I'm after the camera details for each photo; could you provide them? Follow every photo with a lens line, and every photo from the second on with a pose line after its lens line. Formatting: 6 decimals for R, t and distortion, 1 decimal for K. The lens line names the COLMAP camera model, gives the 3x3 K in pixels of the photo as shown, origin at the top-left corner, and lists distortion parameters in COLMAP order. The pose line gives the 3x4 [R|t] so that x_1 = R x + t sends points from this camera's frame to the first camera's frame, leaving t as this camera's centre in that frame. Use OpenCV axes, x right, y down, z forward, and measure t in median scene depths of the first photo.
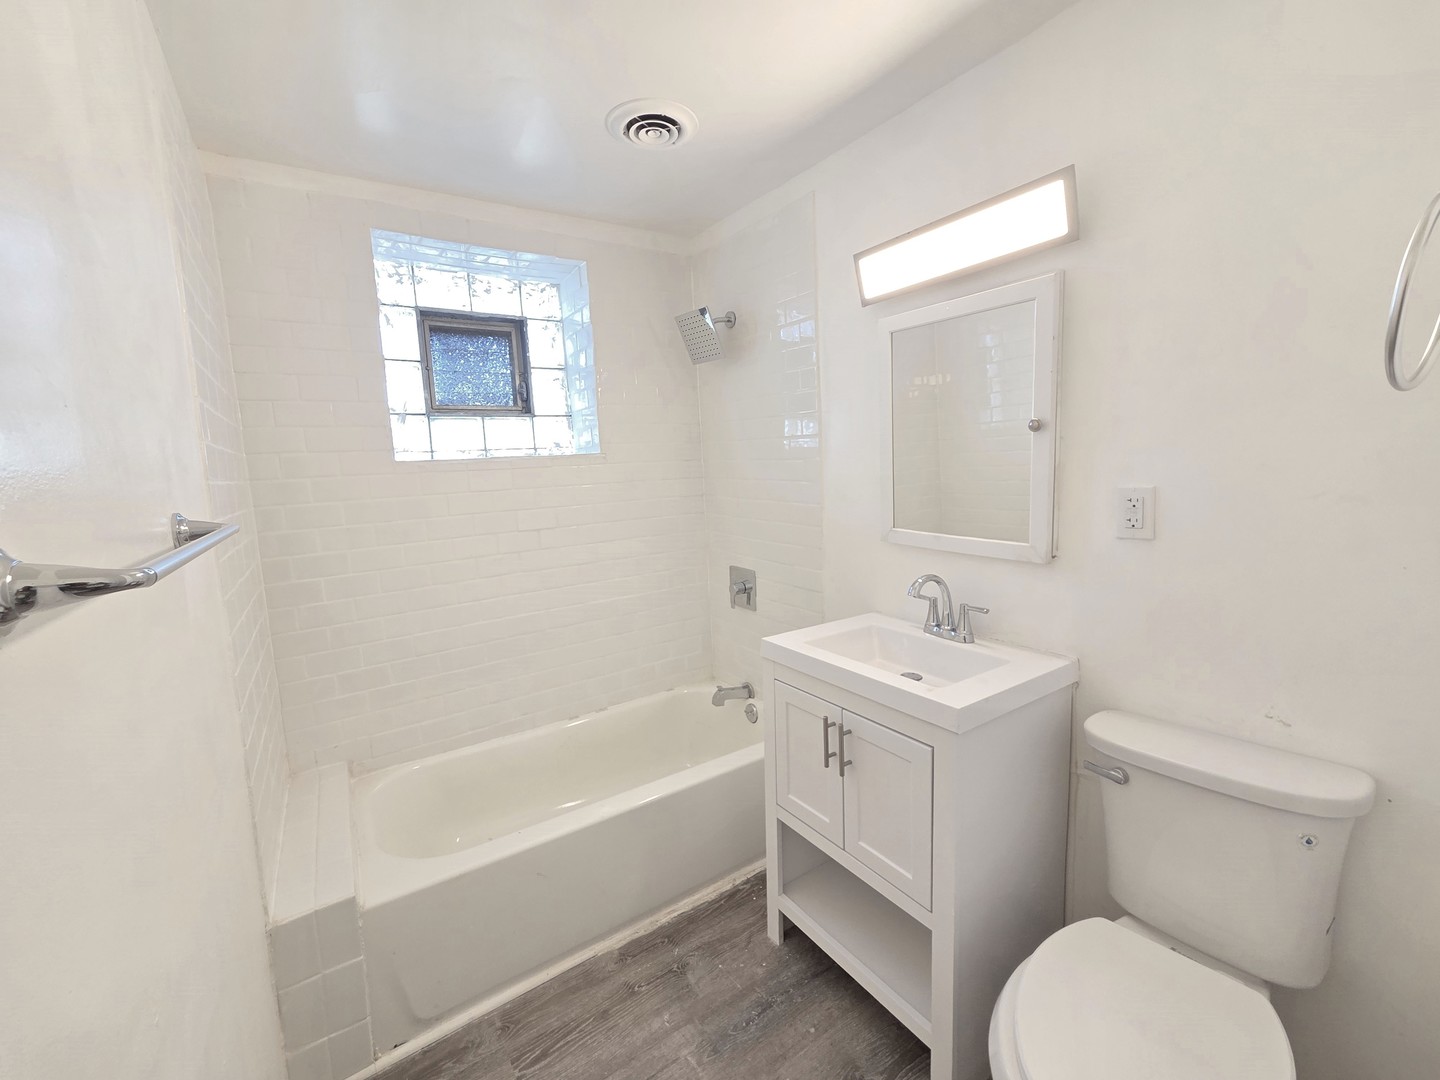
lens RADIAL K [[577.3, 0, 720.0], [0, 577.3, 540.0], [0, 0, 1]] dist [-0.000516, -0.000005]
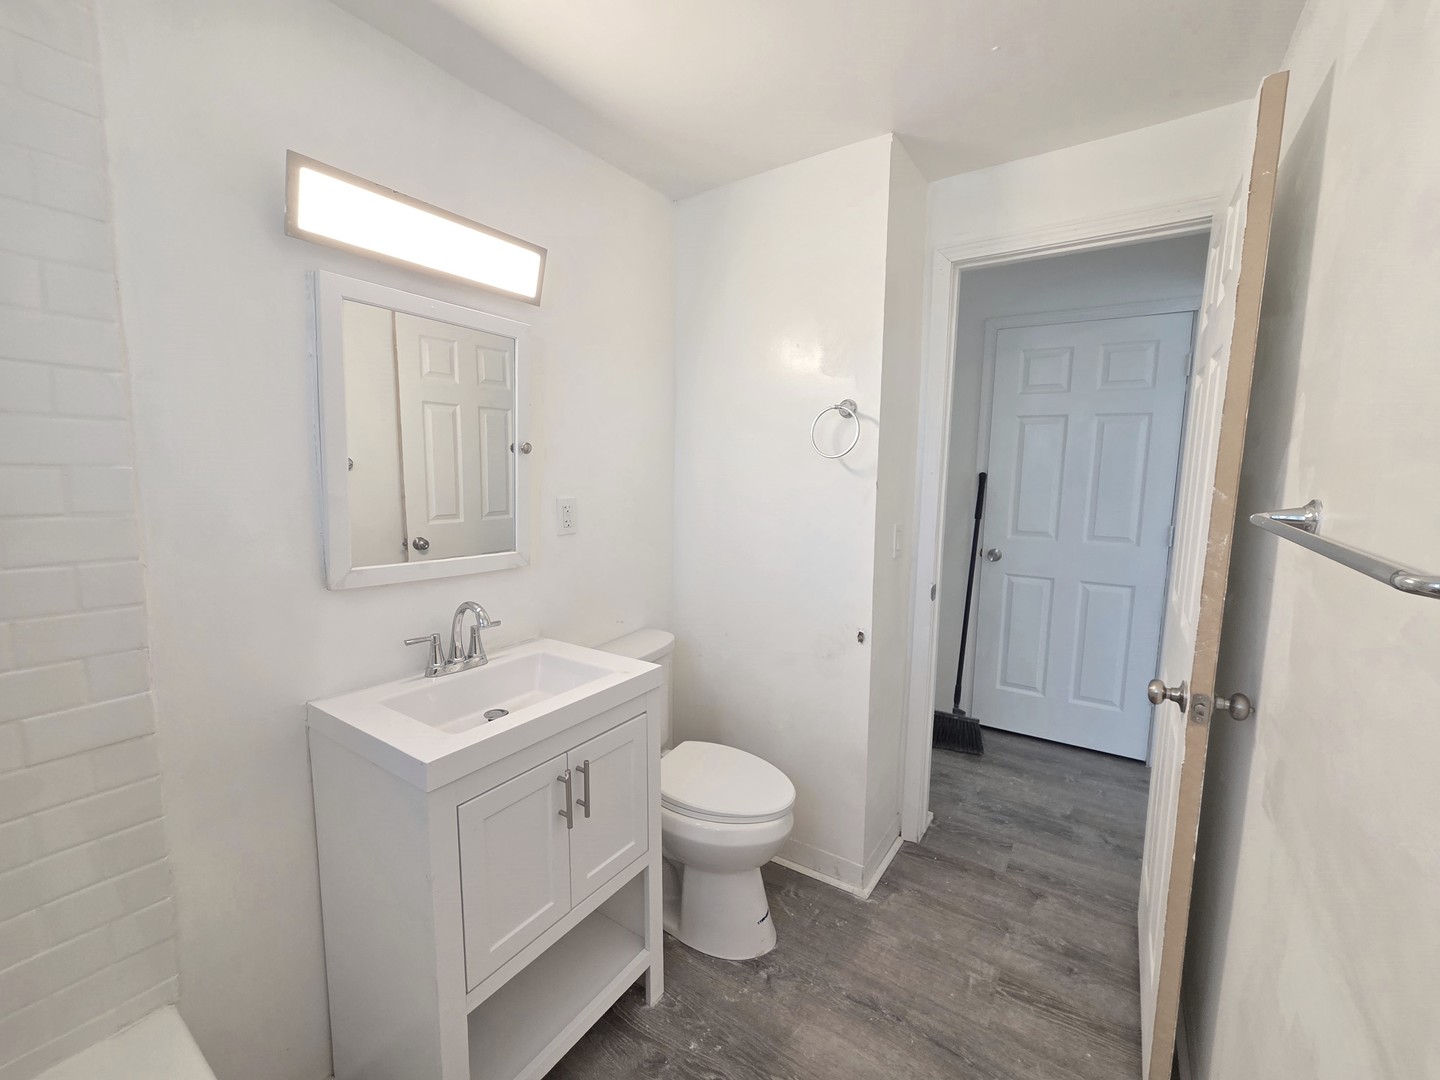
lens RADIAL K [[590.3, 0, 715.0], [0, 590.3, 532.7], [0, 0, 1]] dist [-0.000564, 0.000173]
pose [[-0.358478, -0.067467, 0.931097, -0.692772], [0.123353, 0.985217, 0.118880, -0.121097], [-0.925353, 0.157469, -0.344856, 1.044681]]
